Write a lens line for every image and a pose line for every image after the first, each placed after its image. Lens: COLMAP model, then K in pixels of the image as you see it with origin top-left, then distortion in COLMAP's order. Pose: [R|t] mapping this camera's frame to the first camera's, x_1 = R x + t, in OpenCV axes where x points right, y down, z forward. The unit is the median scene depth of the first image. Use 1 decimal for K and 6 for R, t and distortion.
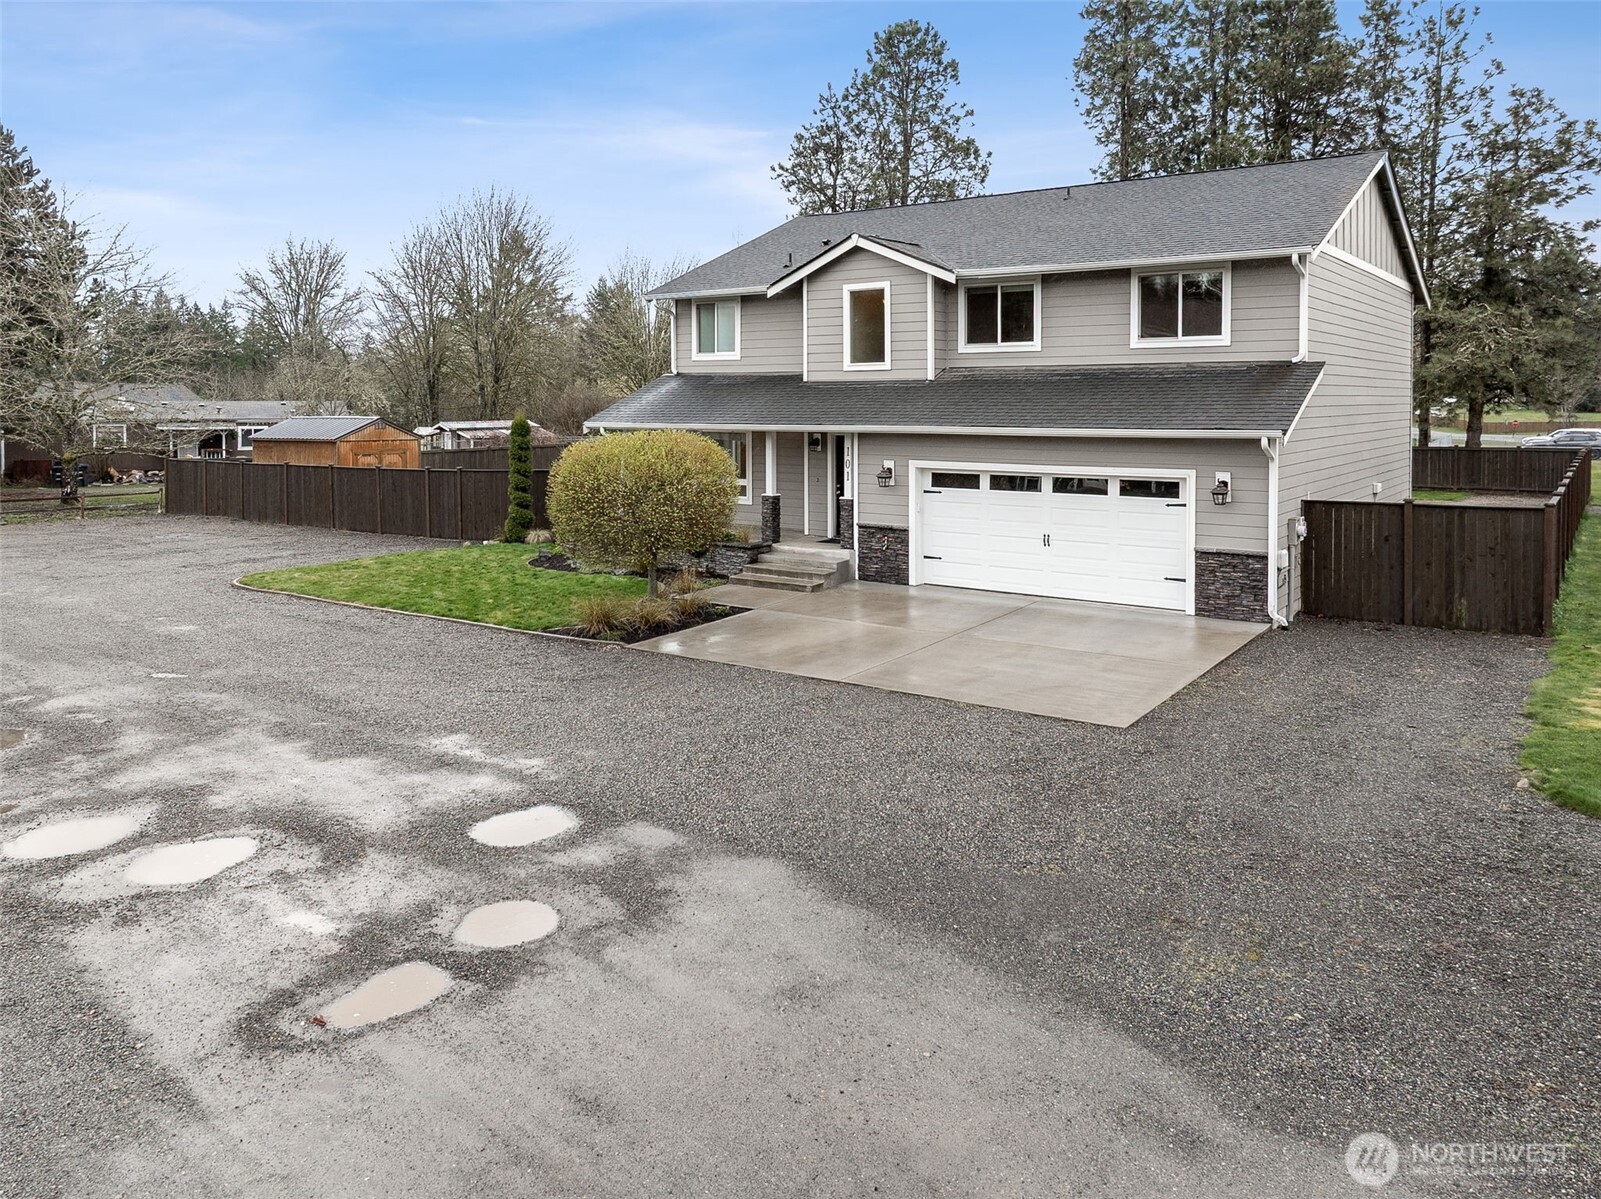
lens RADIAL K [[1206.5, 0, 764.6], [0, 1206.5, 389.0], [0, 0, 1]] dist [0.006818, 0.006199]
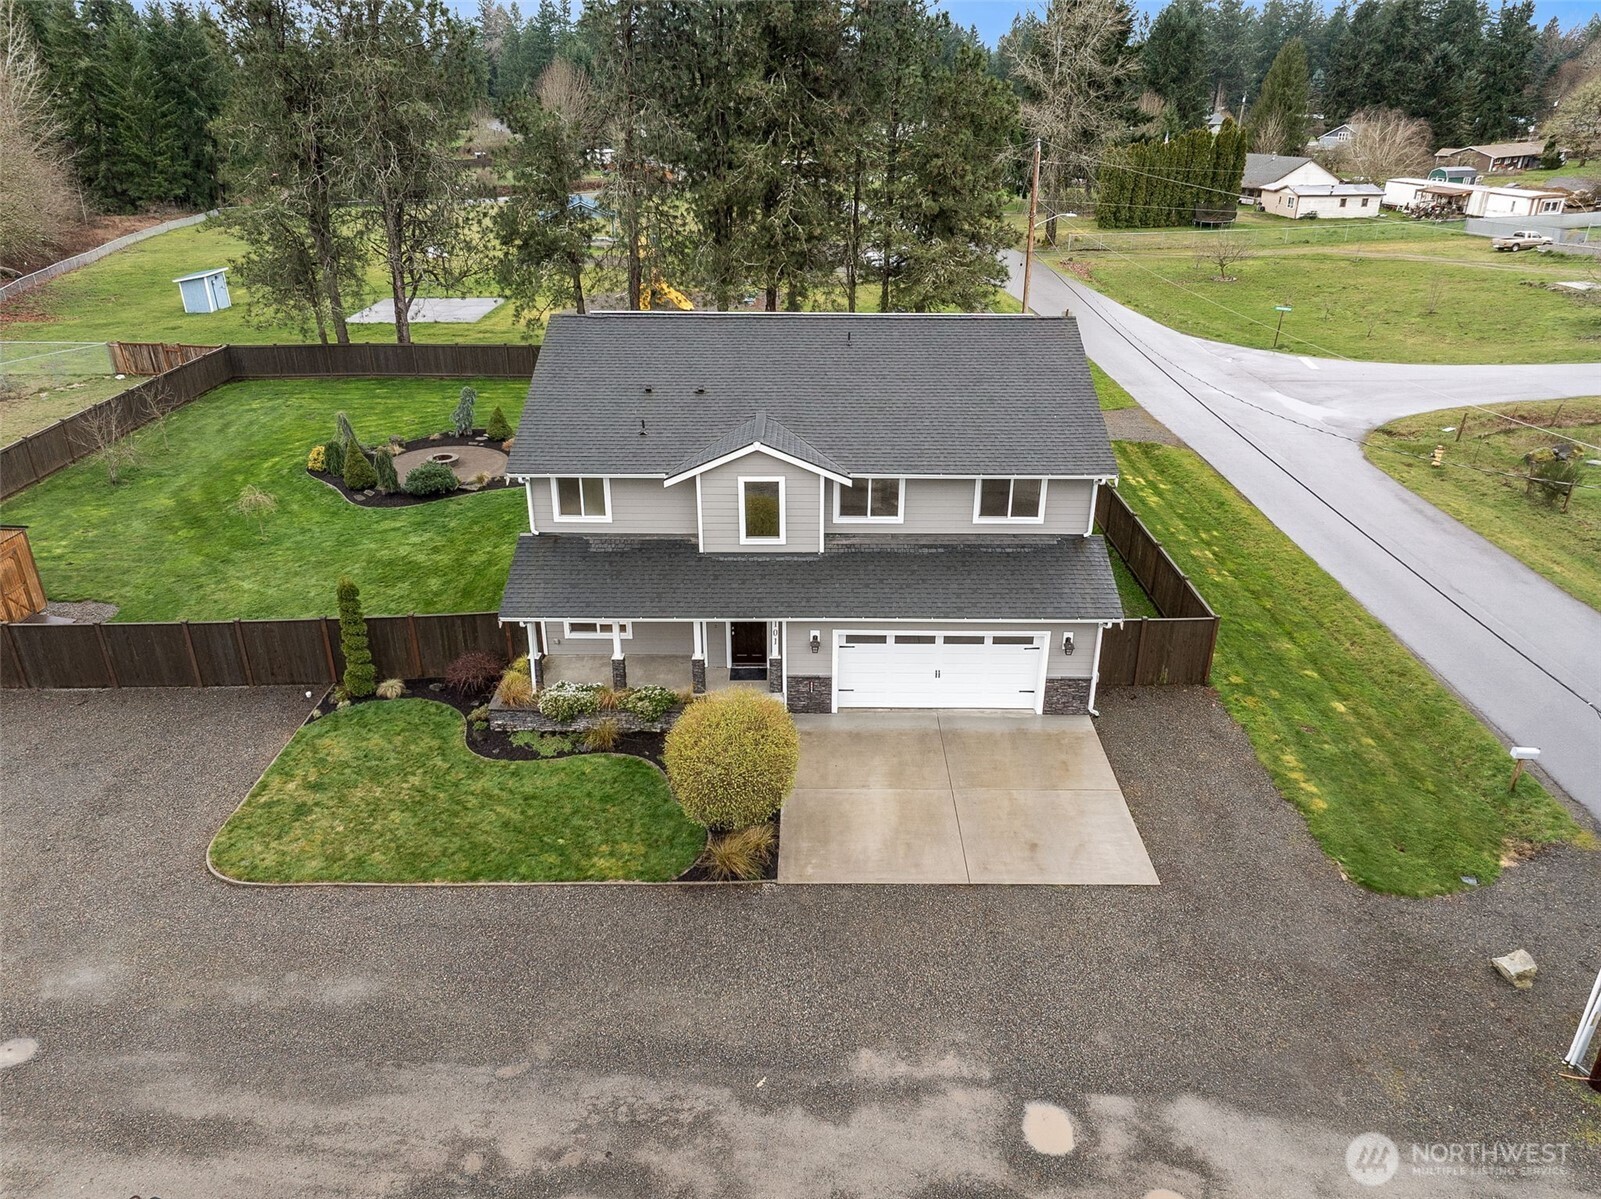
lens RADIAL K [[1206.5, 0, 792.2], [0, 1206.5, 549.0], [0, 0, 1]] dist [0.006818, 0.006199]
pose [[0.800559, -0.232114, 0.552475, -0.580855], [-0.005088, 0.919272, 0.393591, -0.504215], [-0.599232, -0.317903, 0.734750, 0.088685]]
